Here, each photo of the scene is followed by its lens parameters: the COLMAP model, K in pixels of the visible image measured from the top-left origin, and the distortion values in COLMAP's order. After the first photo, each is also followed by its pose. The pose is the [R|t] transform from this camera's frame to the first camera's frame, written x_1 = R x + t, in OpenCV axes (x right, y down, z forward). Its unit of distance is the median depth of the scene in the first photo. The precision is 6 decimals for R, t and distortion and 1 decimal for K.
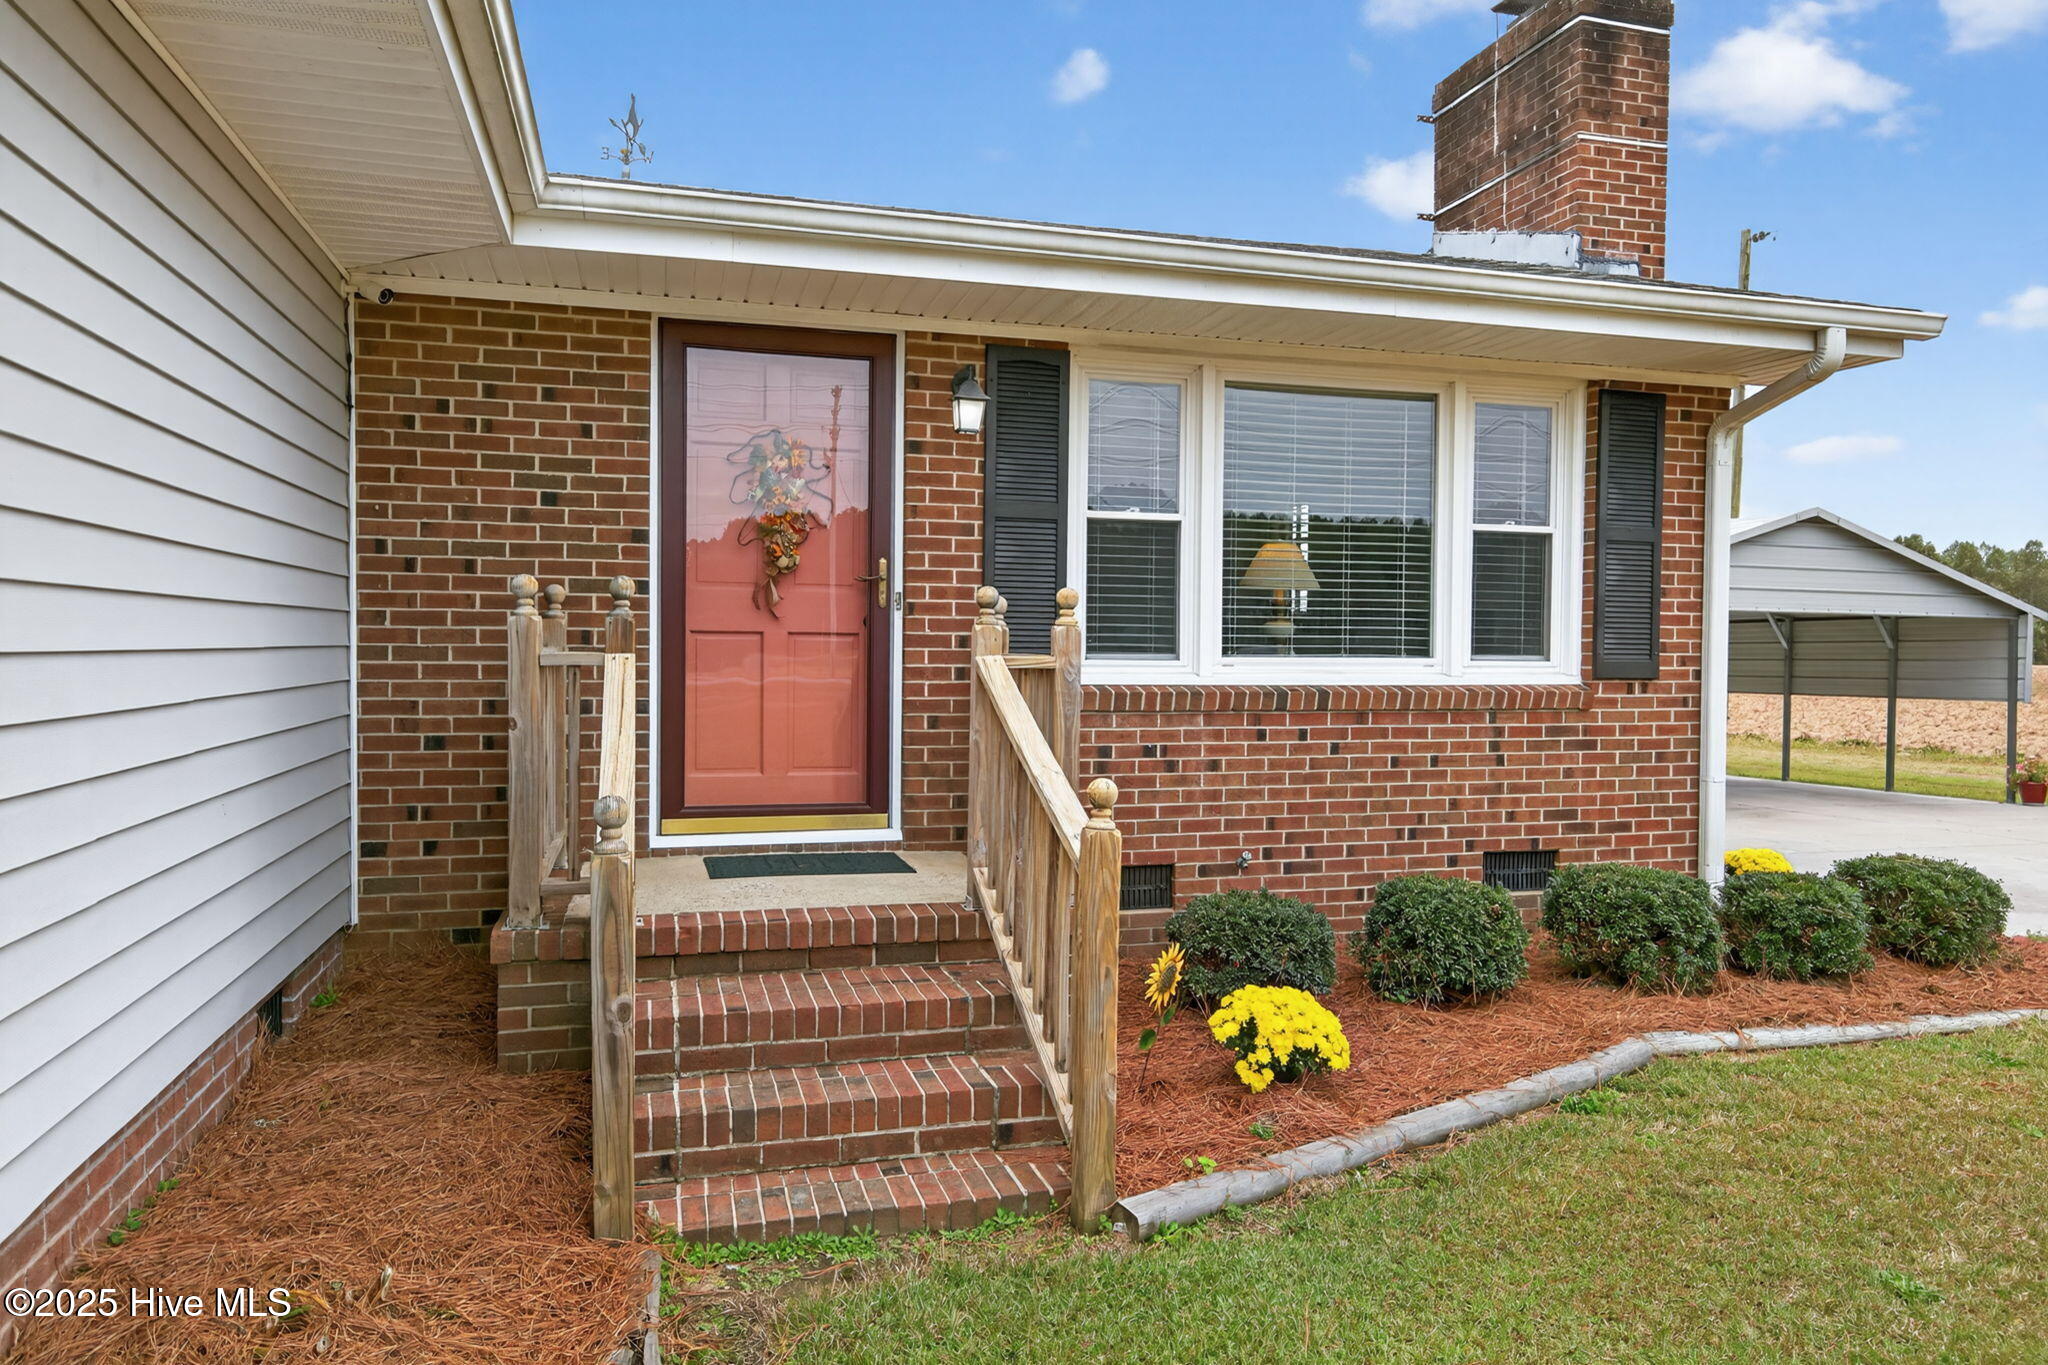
lens RADIAL K [[1252.9, 0, 1024.0], [0, 1252.9, 682.5], [0, 0, 1]] dist [0.003471, 0.001569]
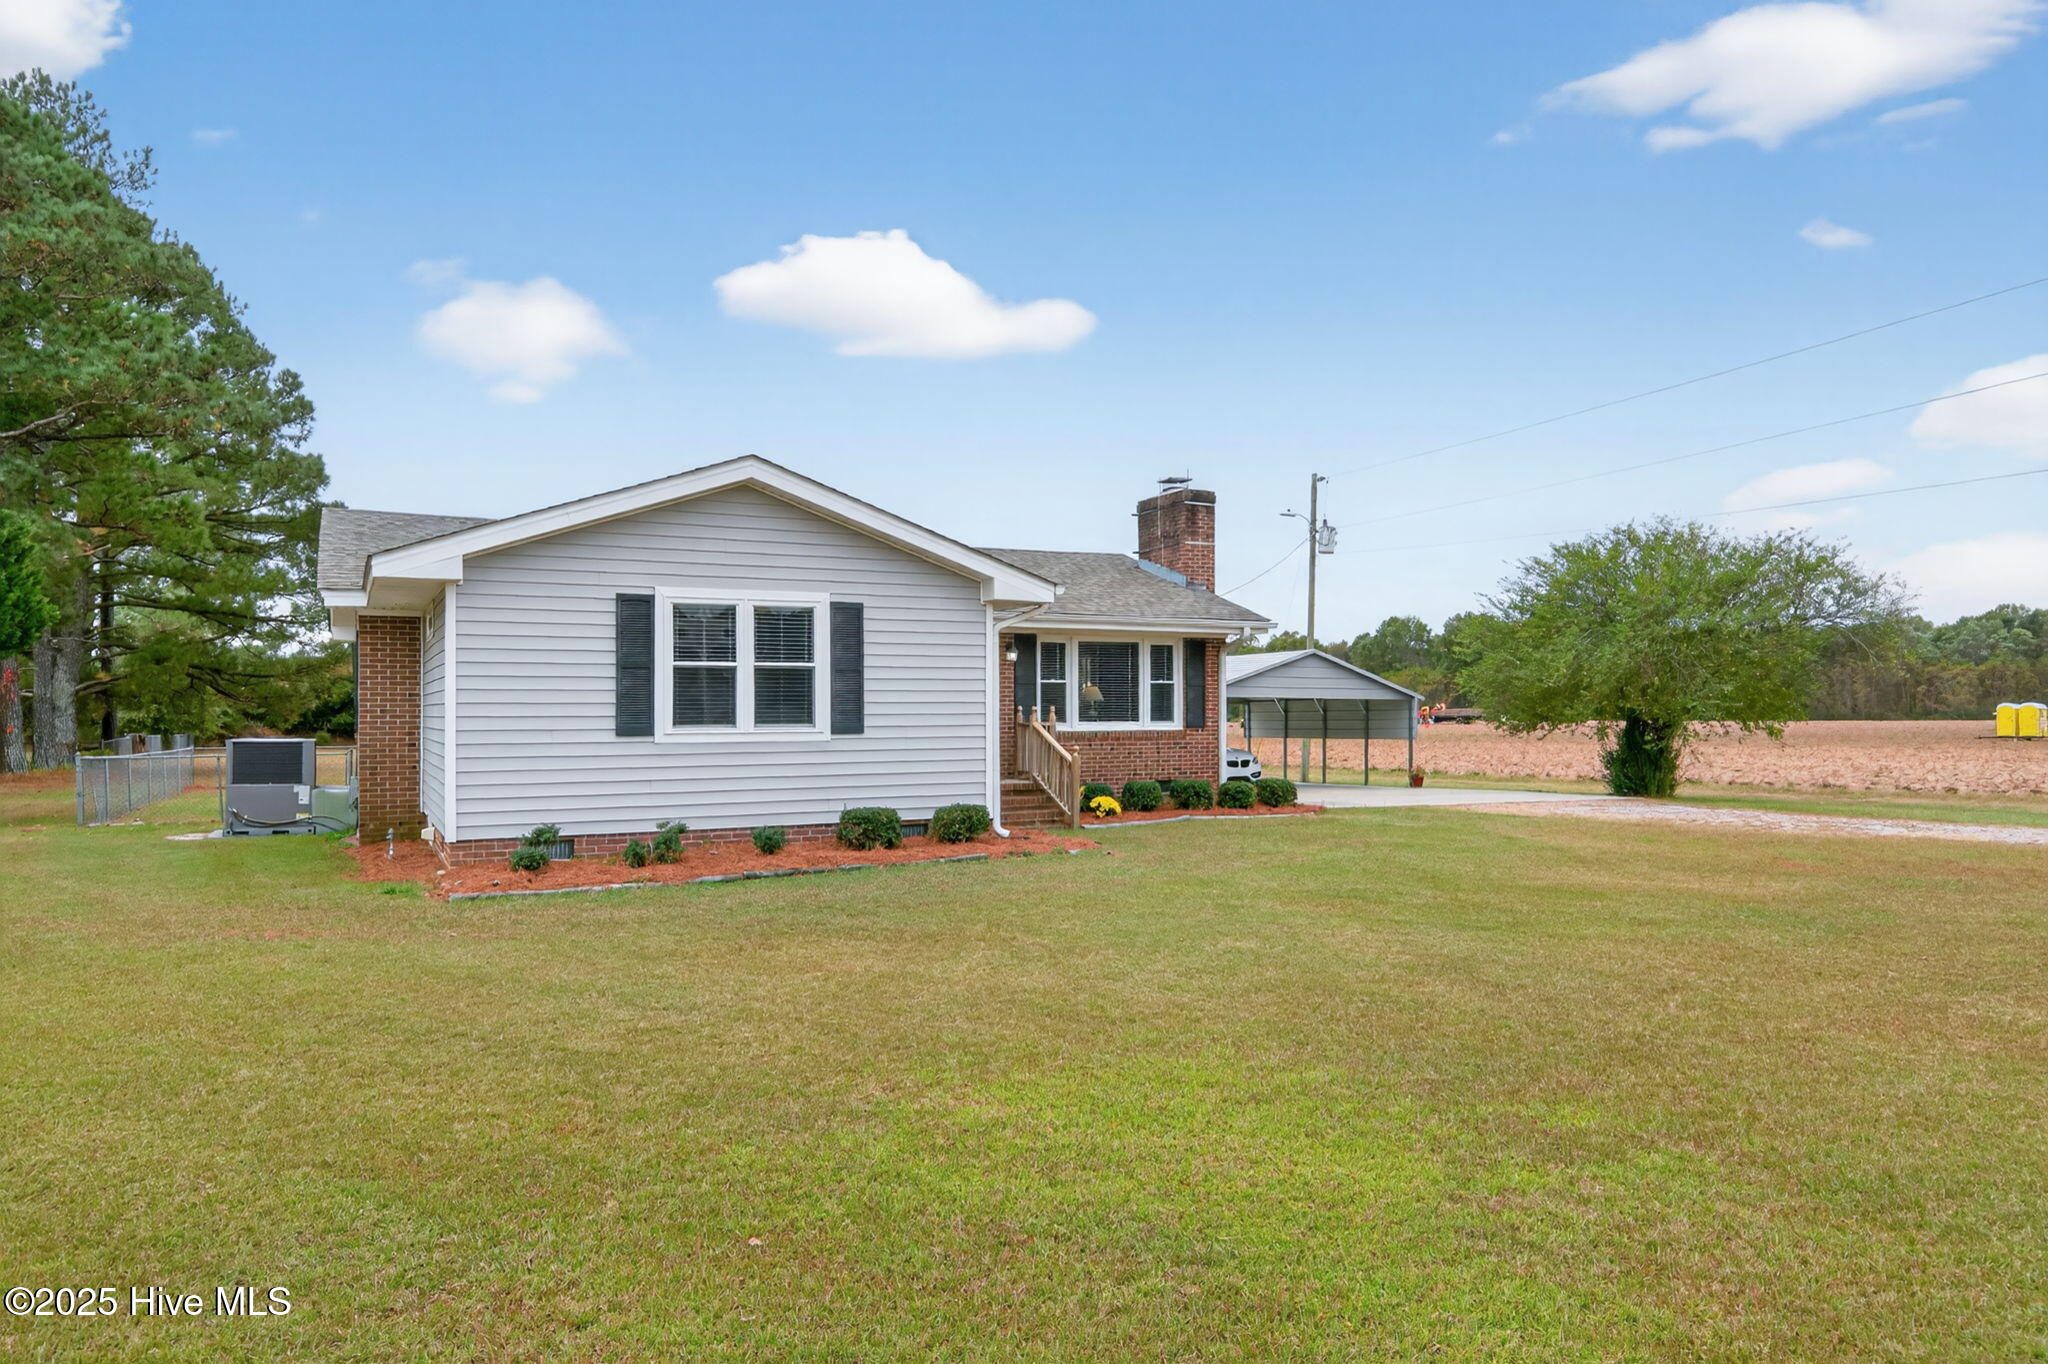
lens RADIAL K [[1252.9, 0, 1024.0], [0, 1252.9, 682.0], [0, 0, 1]] dist [0.003471, 0.001569]
pose [[0.978588, -0.005476, 0.205757, -0.645448], [0.016310, 0.998566, -0.050992, 0.038867], [-0.205183, 0.053256, 0.977274, -2.155542]]
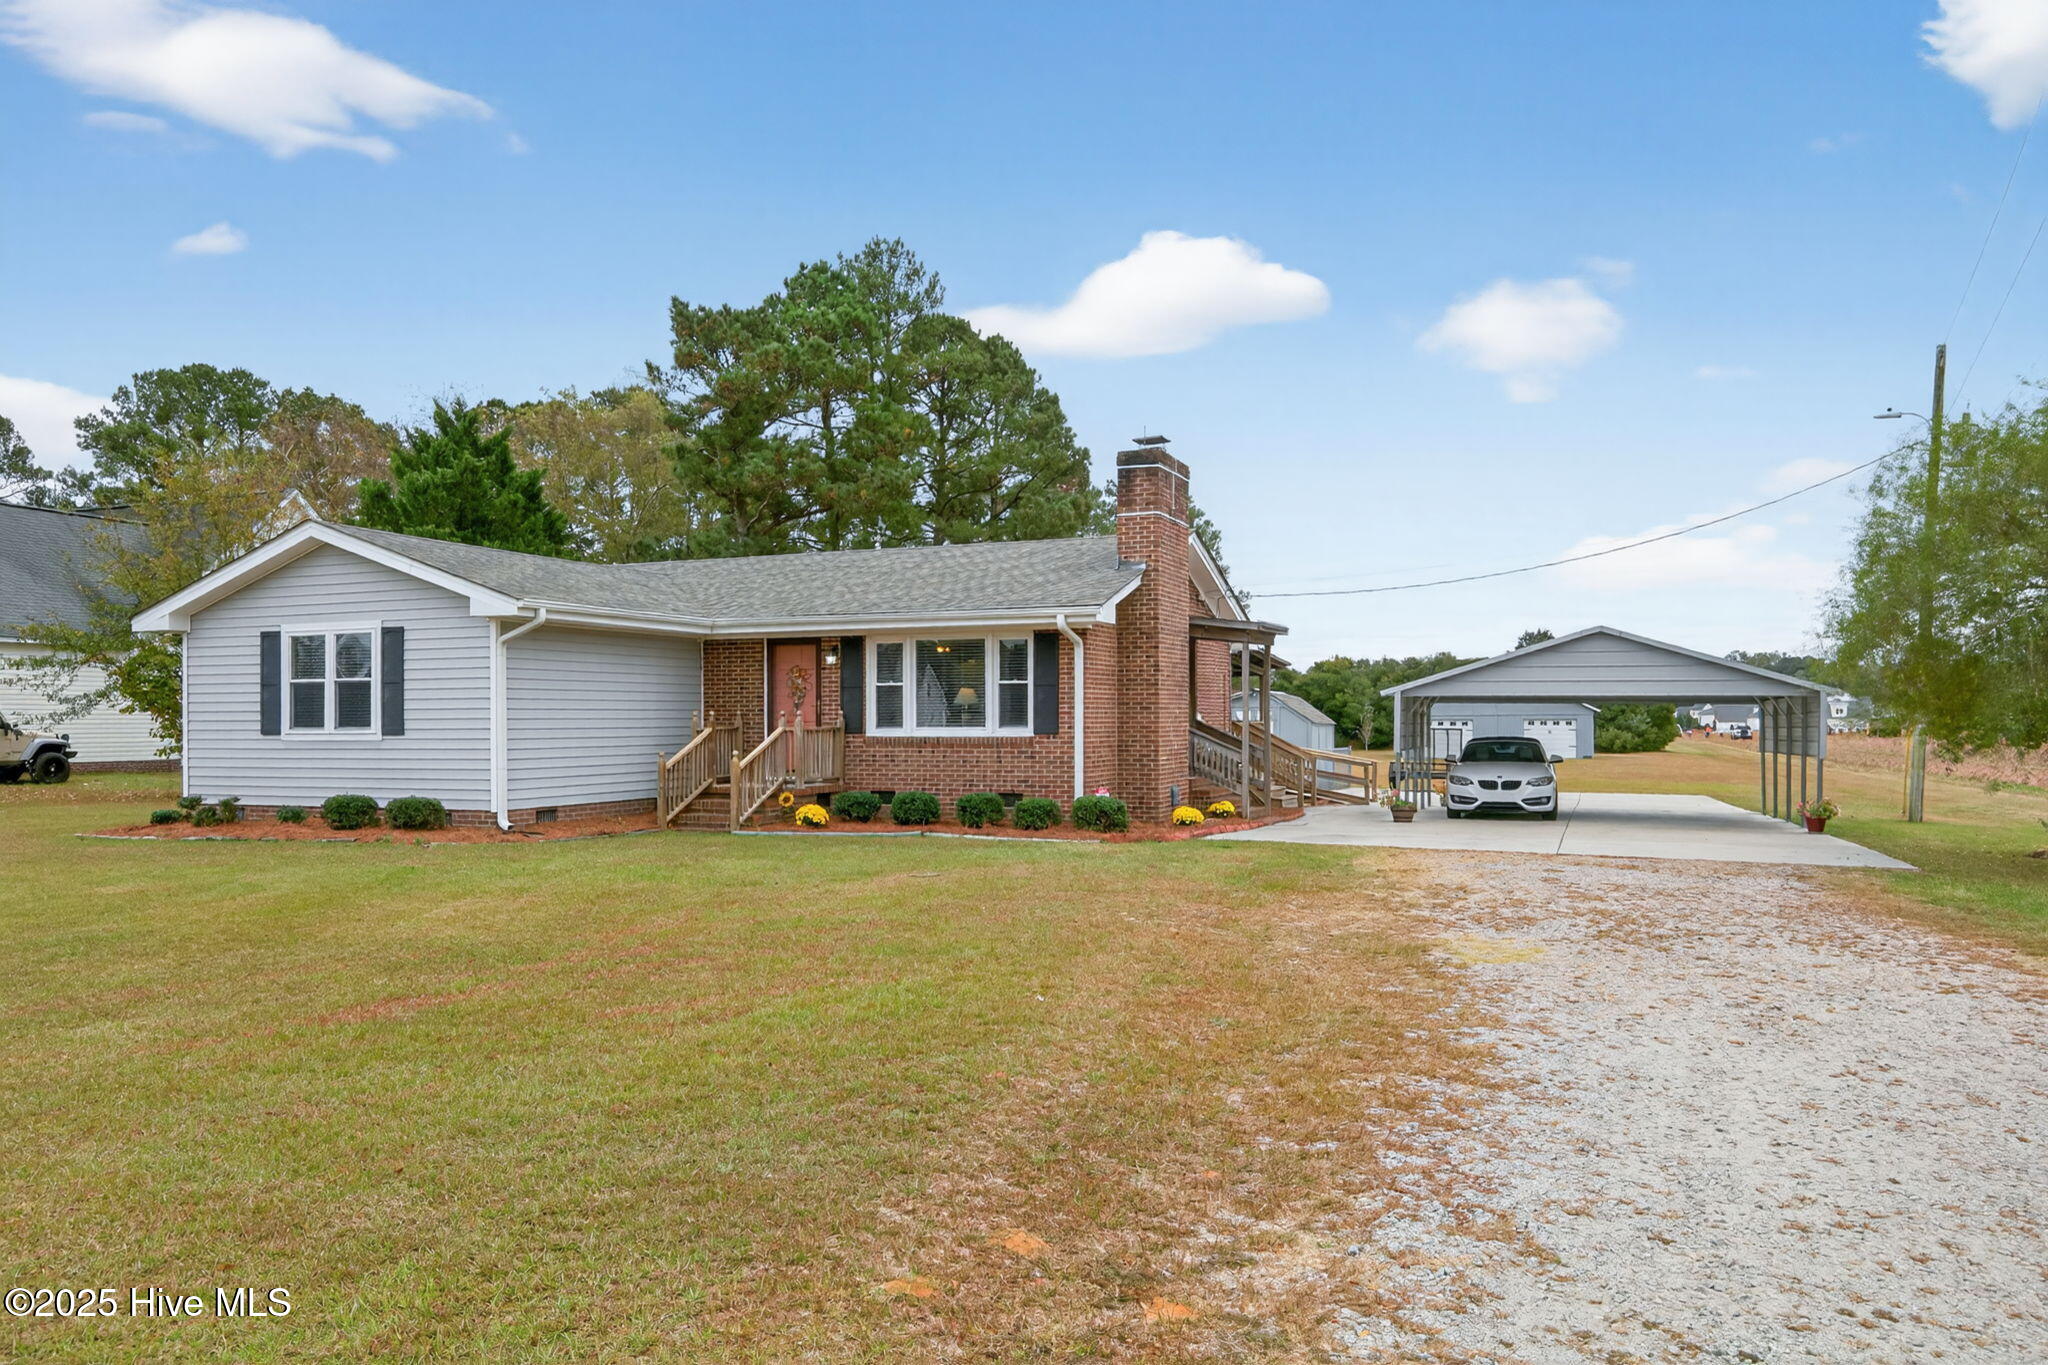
lens RADIAL K [[1252.9, 0, 1024.0], [0, 1252.9, 682.5], [0, 0, 1]] dist [0.003471, 0.001569]
pose [[0.811135, -0.027151, -0.584229, 2.114954], [-0.007454, 0.998361, -0.056747, 0.042148], [0.584812, 0.050384, 0.809603, -1.330621]]
